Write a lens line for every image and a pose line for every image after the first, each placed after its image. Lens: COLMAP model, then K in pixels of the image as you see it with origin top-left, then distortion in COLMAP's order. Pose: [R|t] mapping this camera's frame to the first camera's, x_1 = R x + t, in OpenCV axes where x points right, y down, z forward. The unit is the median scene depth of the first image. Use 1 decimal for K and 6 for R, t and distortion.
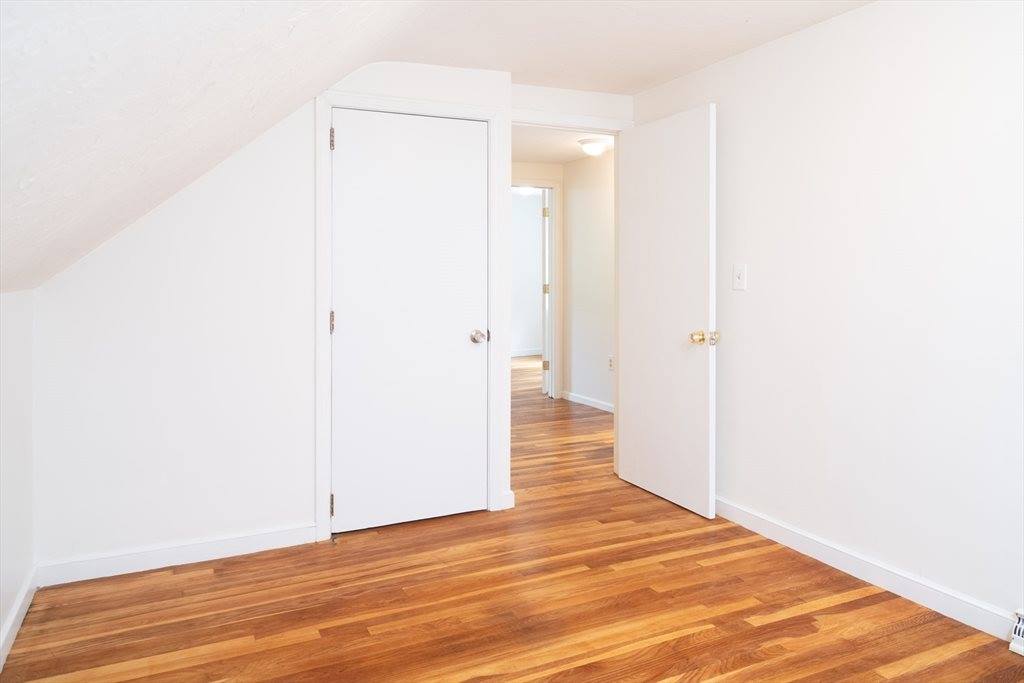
lens RADIAL K [[708.0, 0, 503.3], [0, 708.0, 311.7], [0, 0, 1]] dist [0.002100, -0.007941]
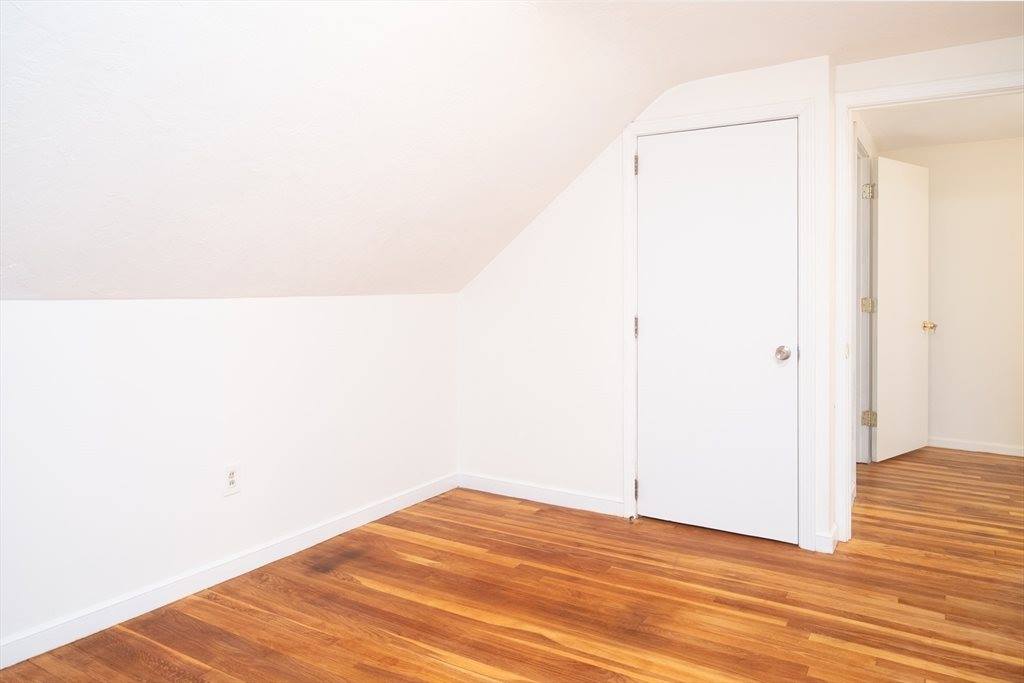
lens RADIAL K [[708.0, 0, 515.1], [0, 708.0, 340.4], [0, 0, 1]] dist [0.002100, -0.007941]
pose [[0.540795, 0.072632, -0.838013, 0.653105], [-0.046749, 0.997320, 0.056271, -0.022032], [0.839854, 0.008746, 0.542741, 0.243465]]
